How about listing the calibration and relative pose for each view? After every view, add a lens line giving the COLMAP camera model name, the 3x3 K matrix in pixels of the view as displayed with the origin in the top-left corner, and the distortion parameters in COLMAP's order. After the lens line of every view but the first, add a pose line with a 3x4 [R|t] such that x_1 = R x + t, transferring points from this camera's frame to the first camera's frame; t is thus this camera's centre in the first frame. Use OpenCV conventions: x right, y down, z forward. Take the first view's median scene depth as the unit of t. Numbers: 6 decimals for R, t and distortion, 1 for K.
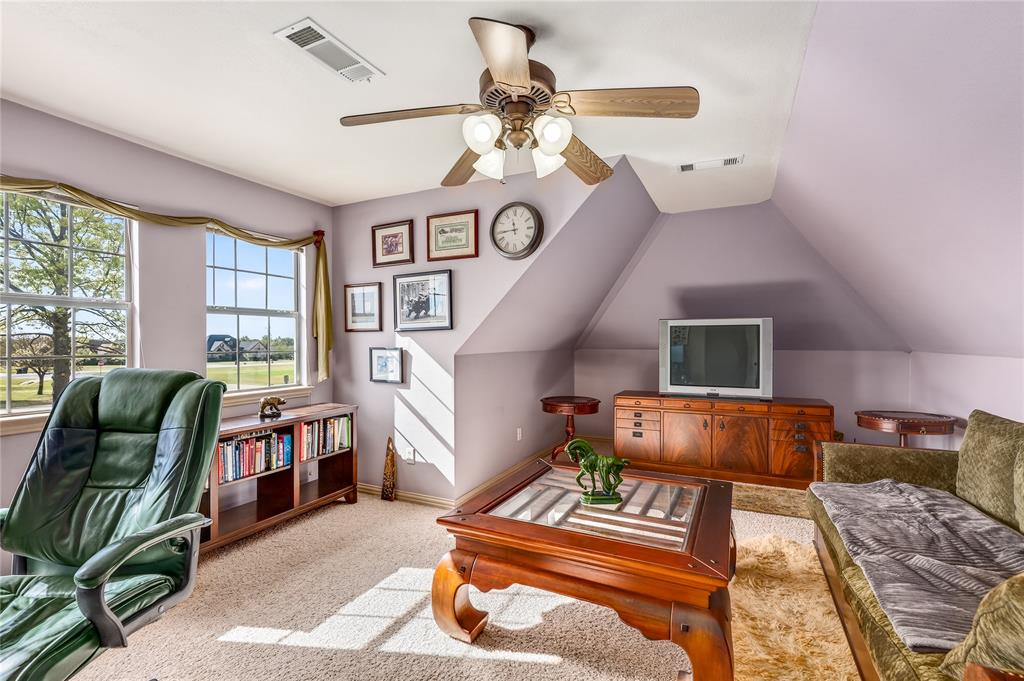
lens RADIAL K [[461.6, 0, 512.5], [0, 461.6, 341.0], [0, 0, 1]] dist [0.007467, 0.001023]
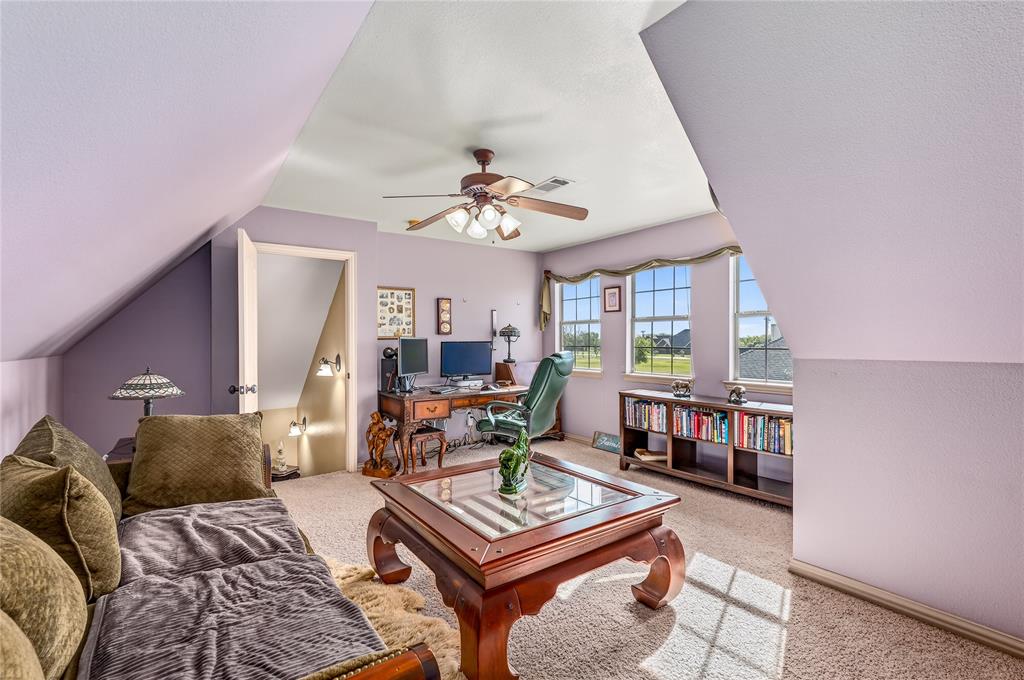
lens RADIAL K [[461.6, 0, 512.9], [0, 461.6, 342.6], [0, 0, 1]] dist [0.007467, 0.001023]
pose [[-0.471680, 0.000951, -0.881769, 0.923707], [-0.002390, 0.999994, 0.002357, 0.009773], [0.881767, 0.003219, -0.471675, 1.230025]]
